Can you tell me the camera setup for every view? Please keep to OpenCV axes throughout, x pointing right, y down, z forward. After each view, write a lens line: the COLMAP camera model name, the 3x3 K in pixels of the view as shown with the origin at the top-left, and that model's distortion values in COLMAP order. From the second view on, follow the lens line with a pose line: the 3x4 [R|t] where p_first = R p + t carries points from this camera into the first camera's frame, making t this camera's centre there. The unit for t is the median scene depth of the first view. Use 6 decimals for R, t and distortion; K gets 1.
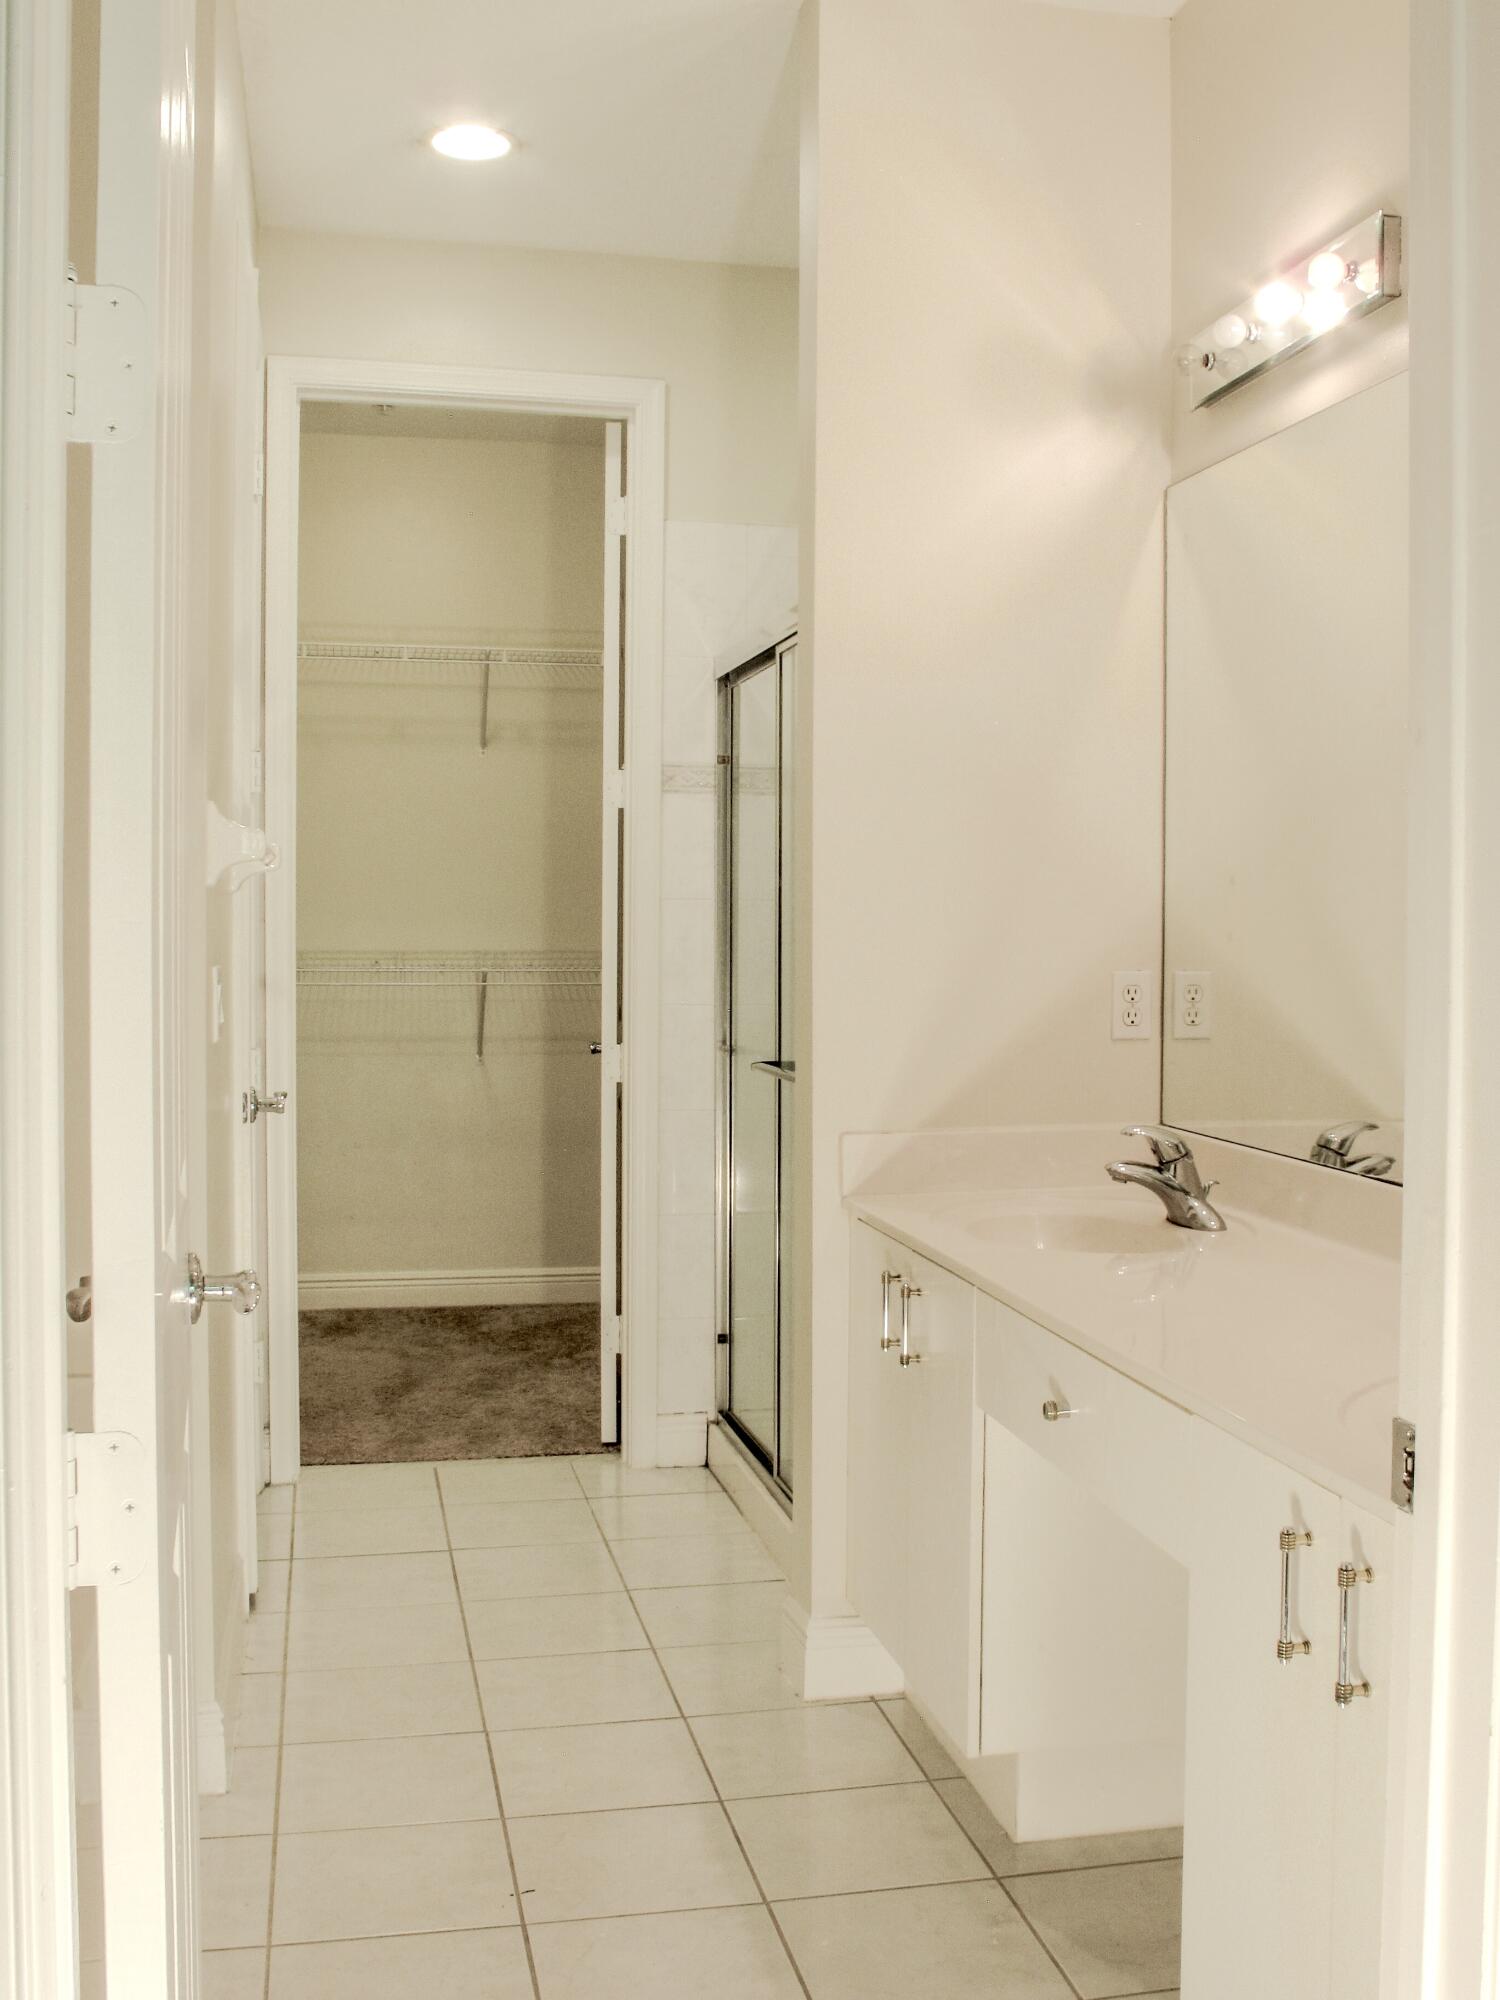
lens RADIAL K [[1992.7, 0, 750.0], [0, 1992.7, 1000.0], [0, 0, 1]] dist [0.113487, -0.001635]
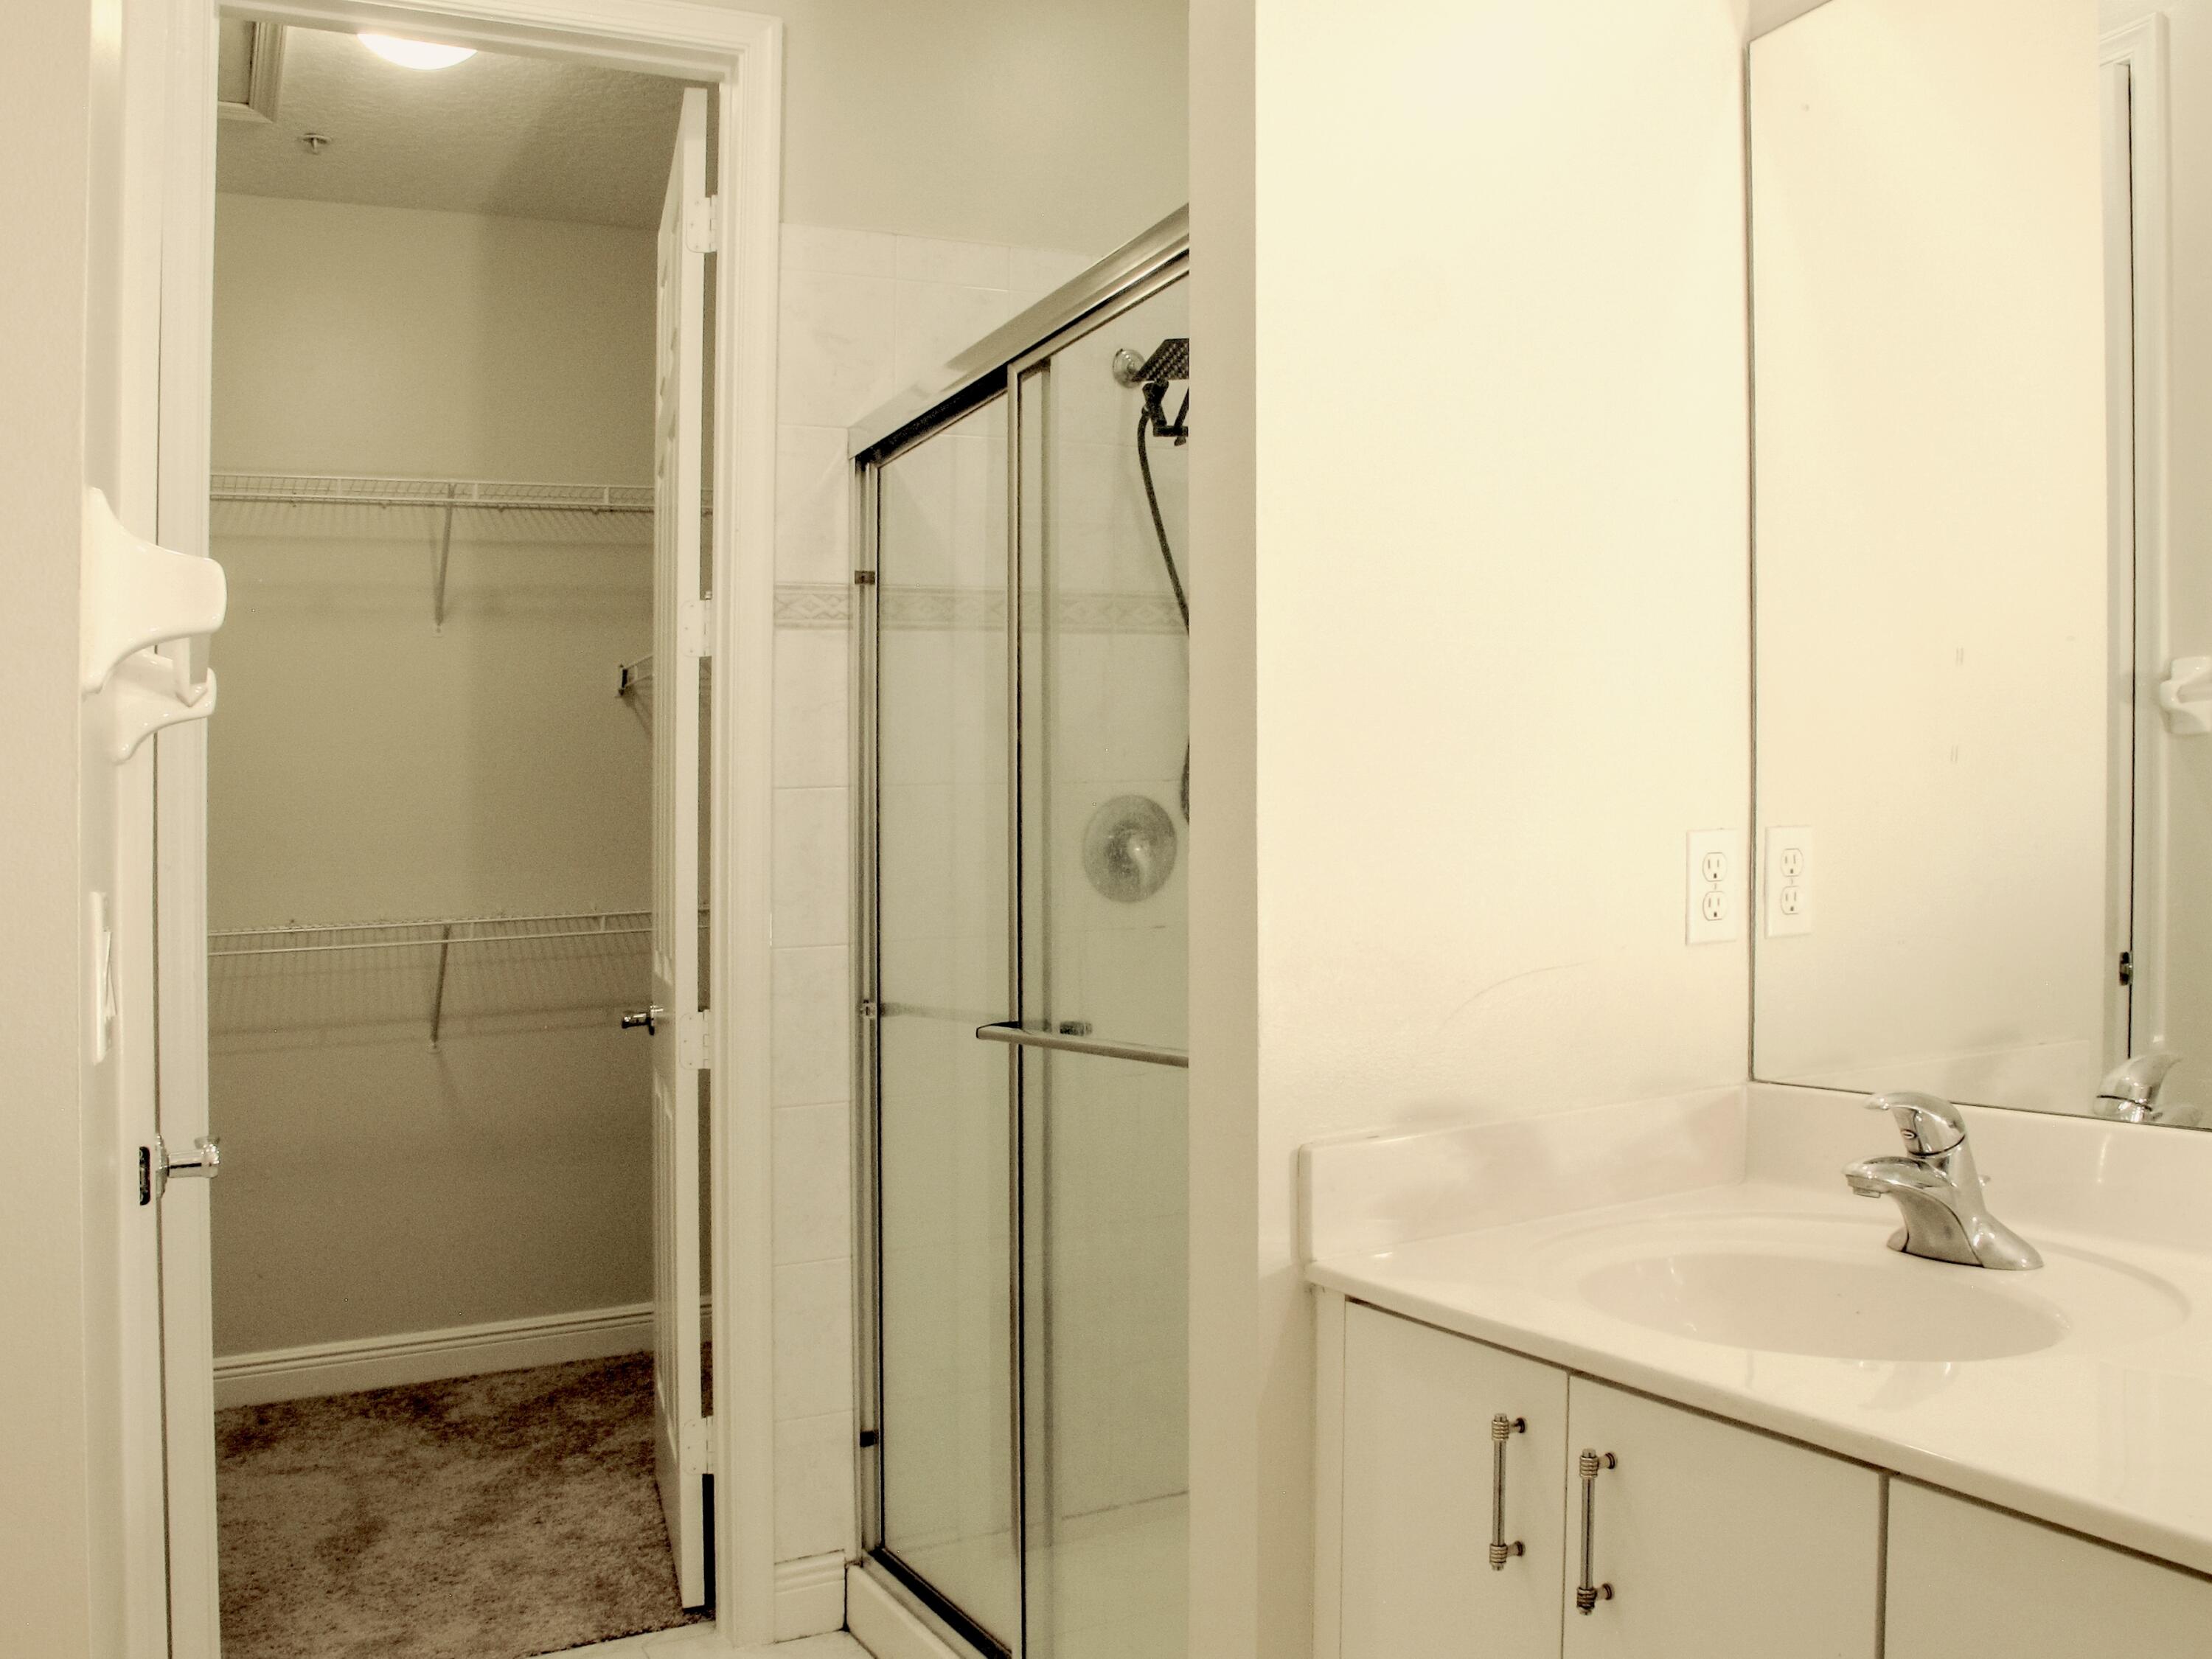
lens RADIAL K [[2137.0, 0, 1103.7], [0, 2137.0, 677.0], [0, 0, 1]] dist [-0.051910, 0.049796]
pose [[0.978463, -0.034240, 0.203561, -0.067662], [0.059285, 0.991214, -0.118240, 0.003127], [-0.197724, 0.127761, 0.971896, 0.233798]]
